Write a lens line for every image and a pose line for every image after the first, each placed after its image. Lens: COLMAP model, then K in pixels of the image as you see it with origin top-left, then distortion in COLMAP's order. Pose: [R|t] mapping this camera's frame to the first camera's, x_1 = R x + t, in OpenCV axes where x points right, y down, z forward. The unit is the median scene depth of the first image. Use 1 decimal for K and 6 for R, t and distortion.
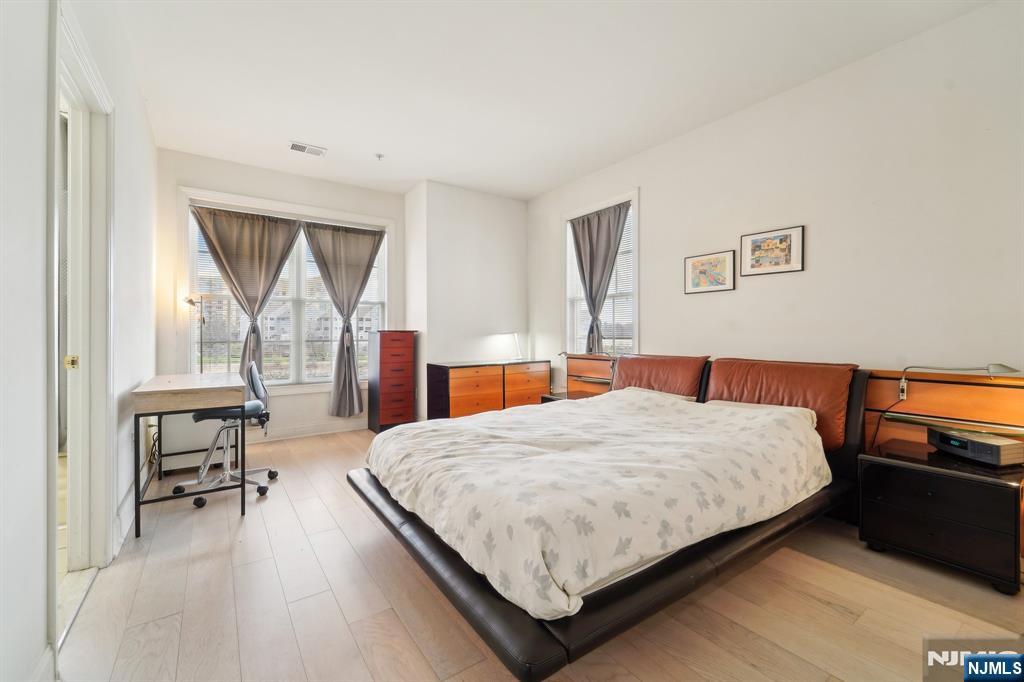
lens RADIAL K [[422.6, 0, 514.9], [0, 422.6, 337.9], [0, 0, 1]] dist [0.005404, -0.003916]
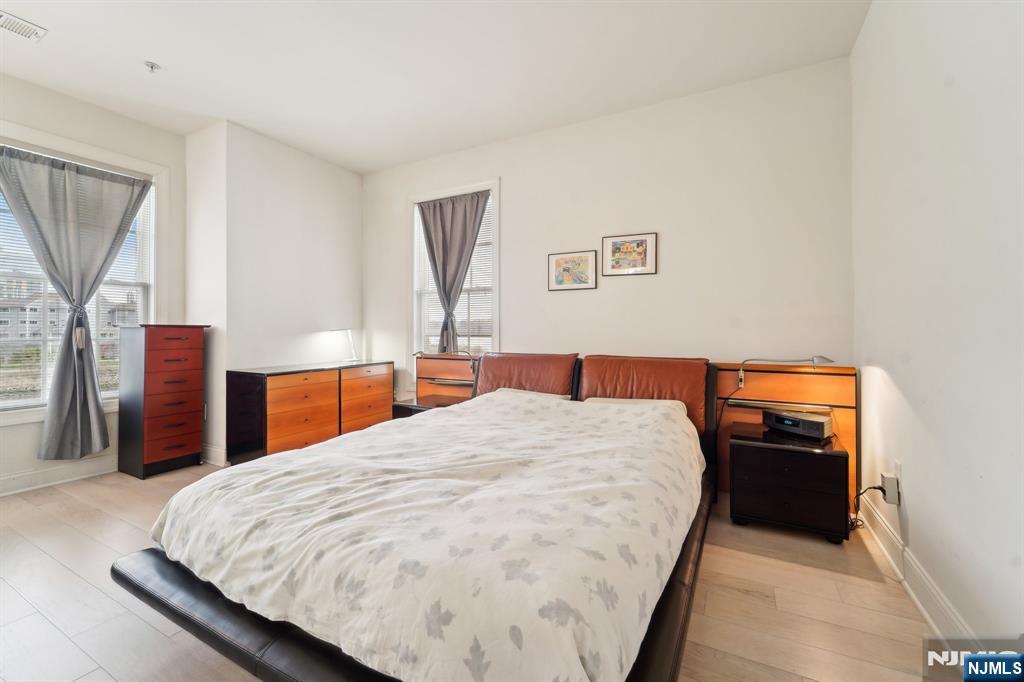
lens RADIAL K [[422.6, 0, 516.1], [0, 422.6, 331.6], [0, 0, 1]] dist [0.005404, -0.003916]
pose [[0.894591, 0.003267, 0.446874, -0.121418], [0.000882, 0.999958, -0.009075, 0.000316], [-0.446885, 0.008512, 0.894551, 0.169514]]
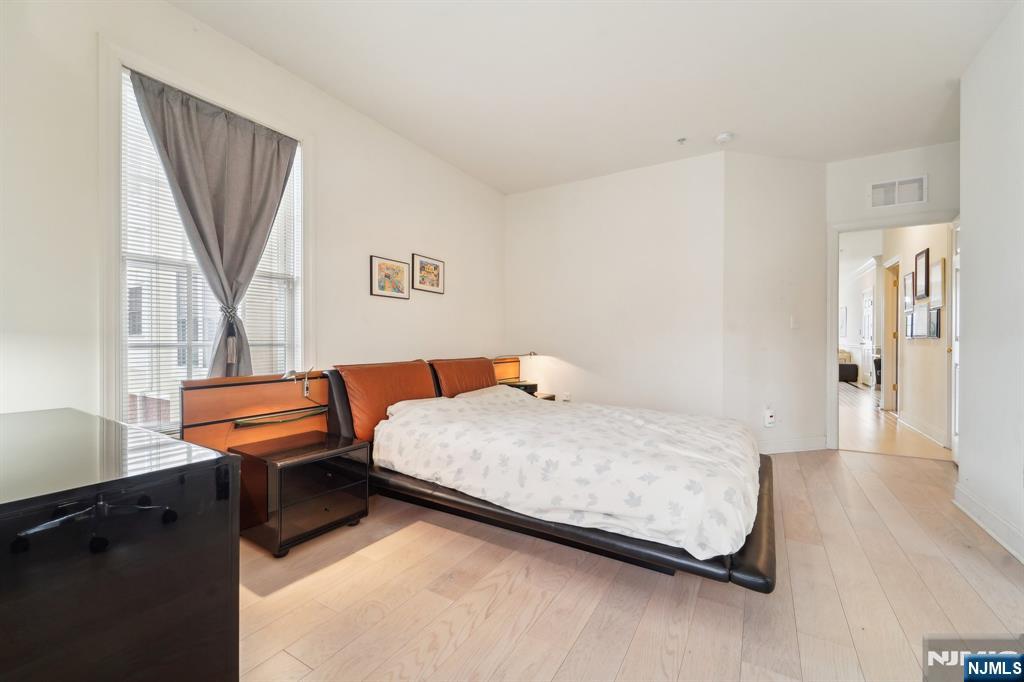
lens RADIAL K [[422.6, 0, 520.0], [0, 422.6, 343.2], [0, 0, 1]] dist [0.005404, -0.003916]
pose [[-0.404629, 0.005771, 0.914463, -0.620519], [0.012603, 0.999920, -0.000734, 0.003623], [-0.914394, 0.011228, -0.404669, 1.218996]]
